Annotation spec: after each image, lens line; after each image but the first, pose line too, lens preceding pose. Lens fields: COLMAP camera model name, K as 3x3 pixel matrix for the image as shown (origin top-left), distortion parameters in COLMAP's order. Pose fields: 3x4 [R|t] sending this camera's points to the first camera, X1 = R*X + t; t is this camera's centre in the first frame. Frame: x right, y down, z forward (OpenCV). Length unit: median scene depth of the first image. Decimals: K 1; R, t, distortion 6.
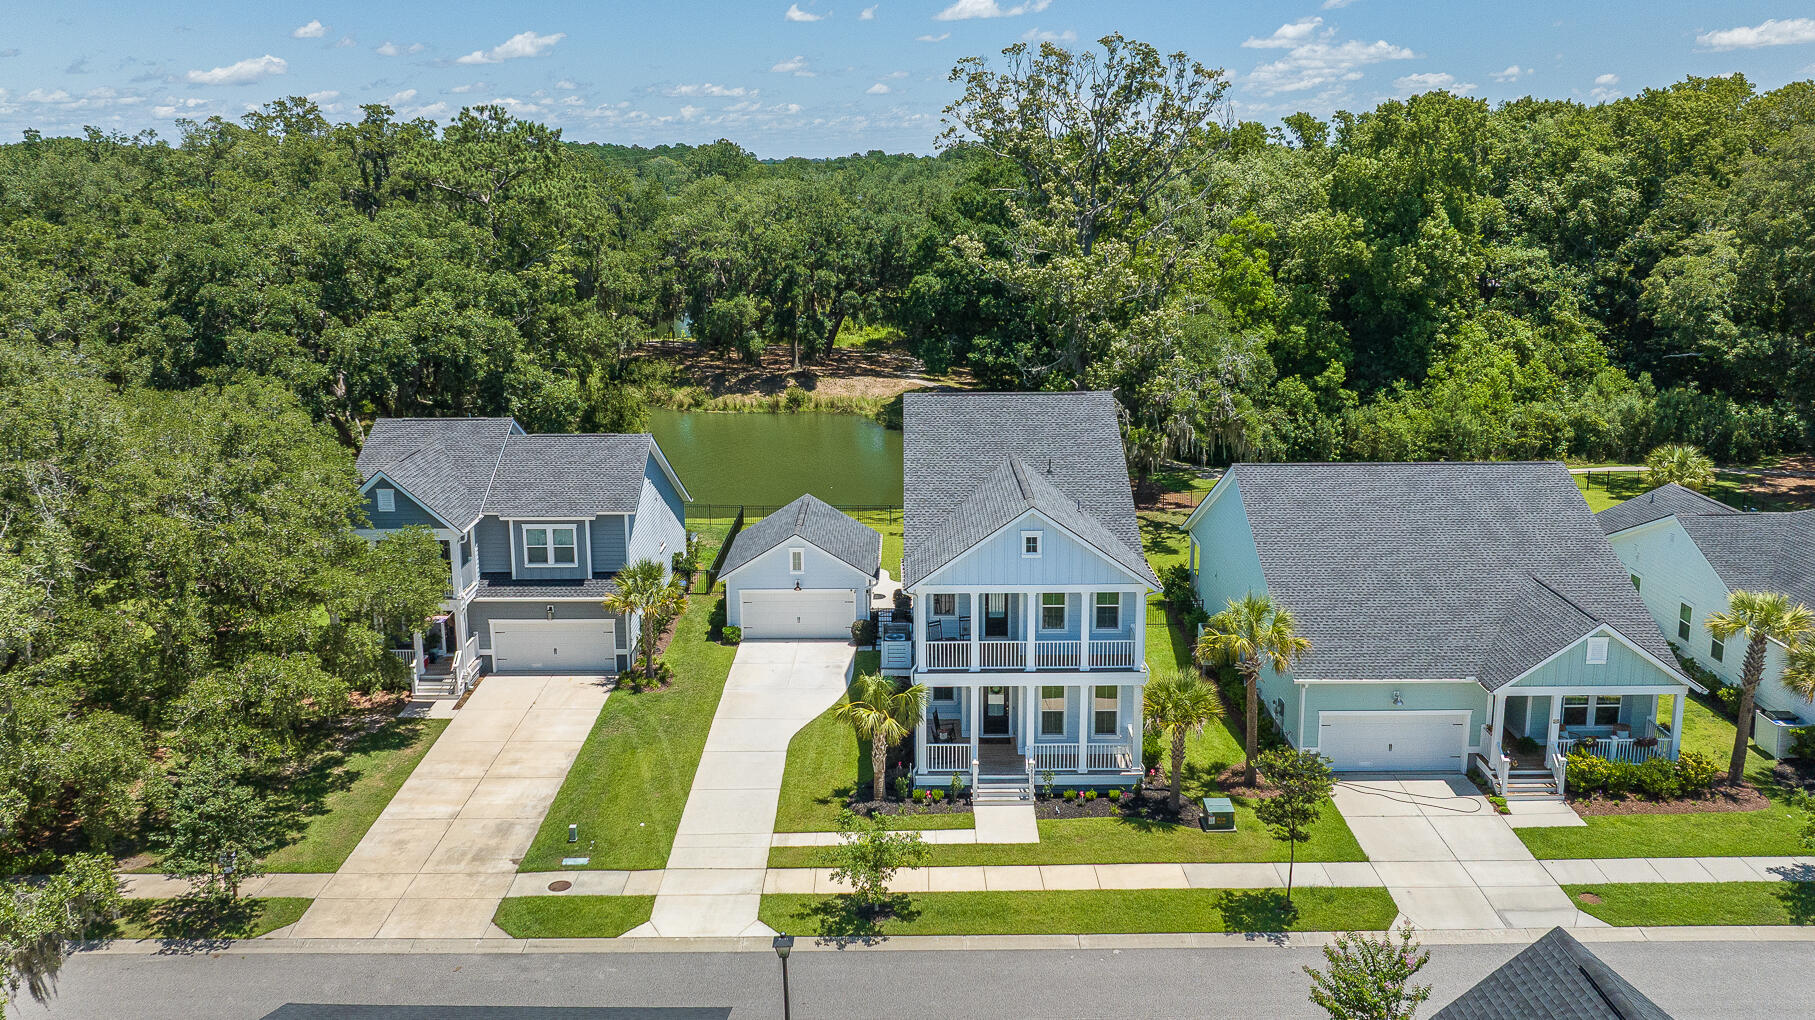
lens RADIAL K [[1492.0, 0, 885.3], [0, 1492.0, 452.9], [0, 0, 1]] dist [-0.013389, -0.007075]
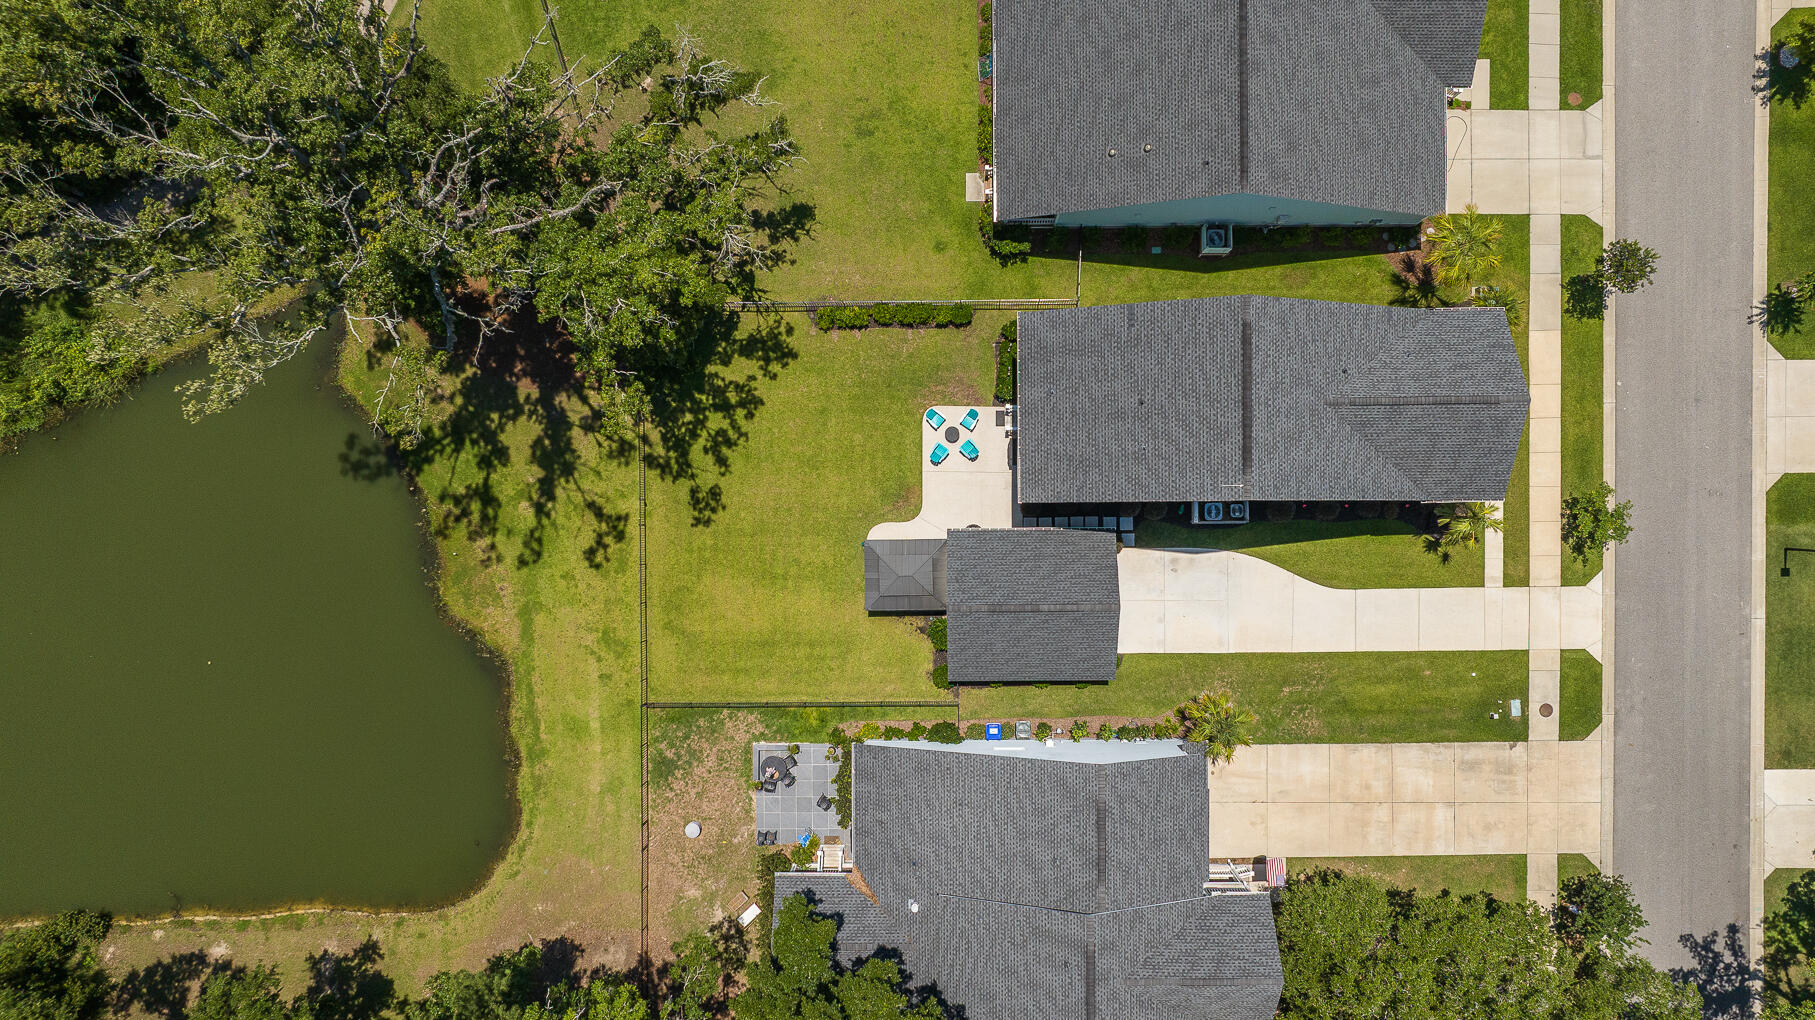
lens RADIAL K [[1293.2, 0, 907.5], [0, 1293.2, 510.0], [0, 0, 1]] dist [-0.023153, 0.005027]
pose [[-0.016228, -0.999748, 0.015497, -0.006687], [0.194489, 0.012047, 0.980831, -1.040195], [-0.980770, 0.018931, 0.194245, 1.182614]]
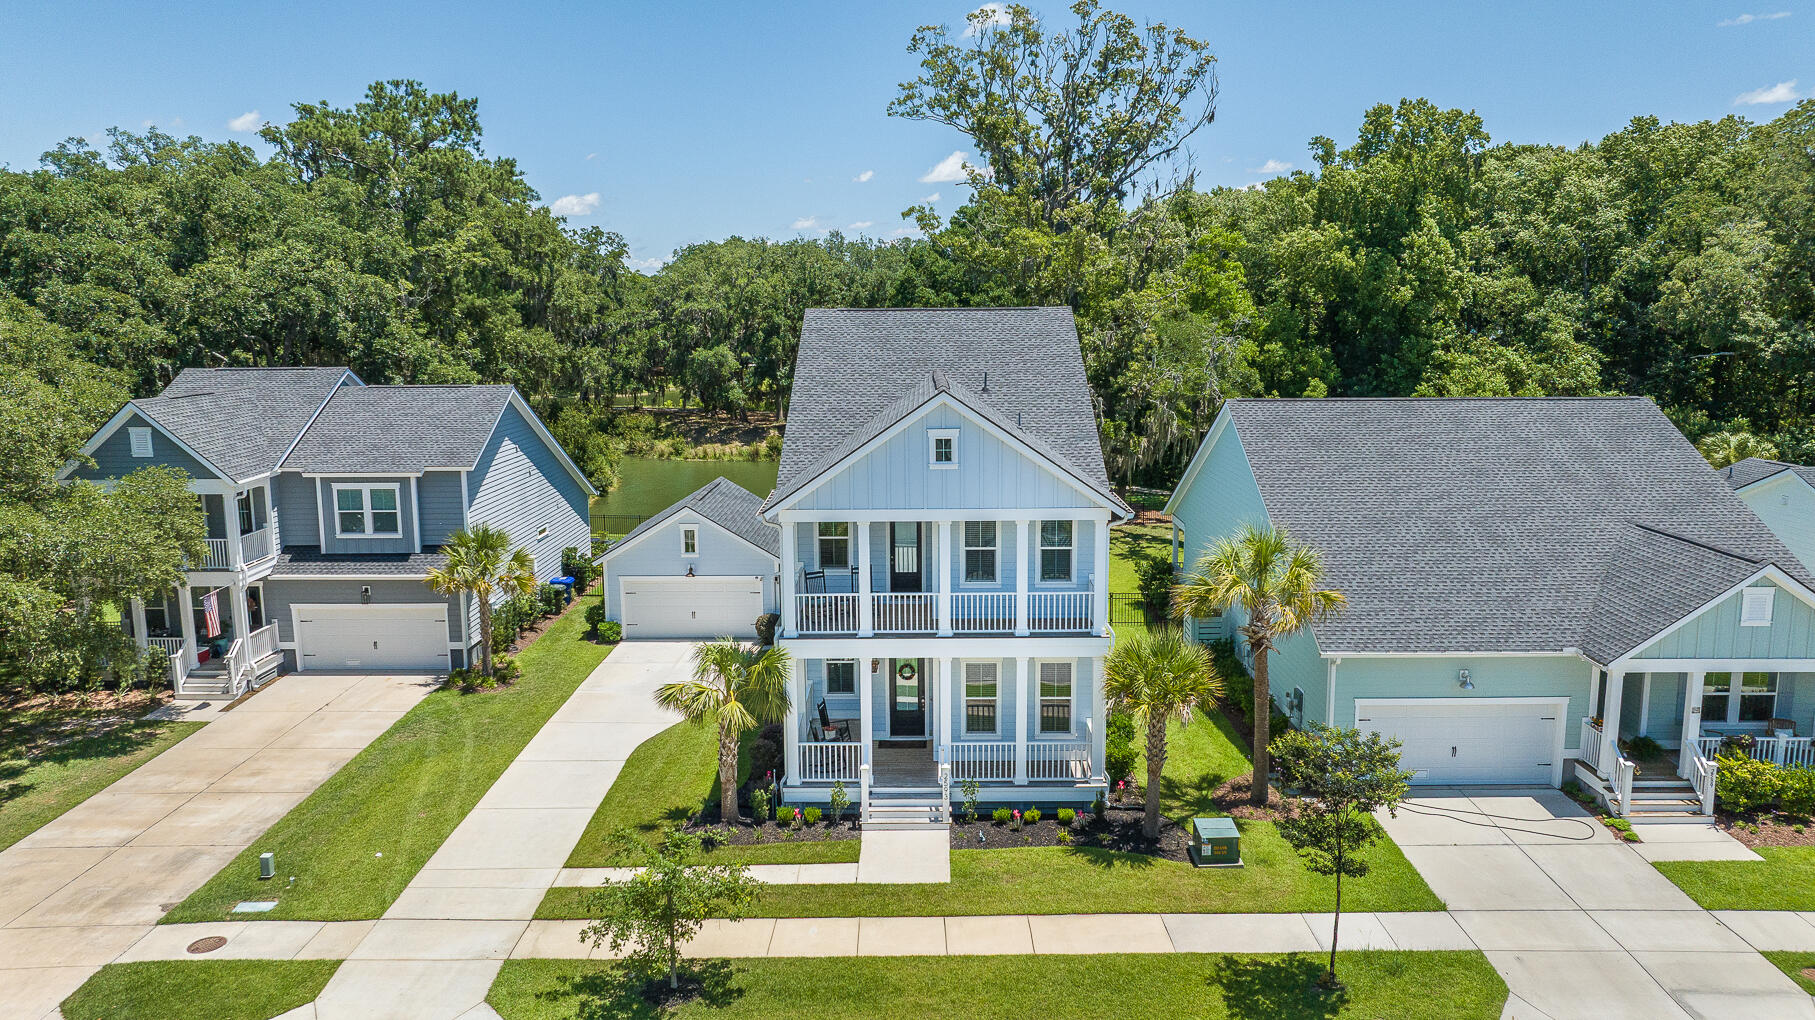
lens RADIAL K [[1293.2, 0, 907.5], [0, 1293.2, 510.0], [0, 0, 1]] dist [-0.023153, 0.005027]
pose [[0.999997, 0.002182, -0.000907, 0.073904], [-0.002217, 0.999183, -0.040350, 0.102597], [0.000818, 0.040351, 0.999185, 0.360930]]
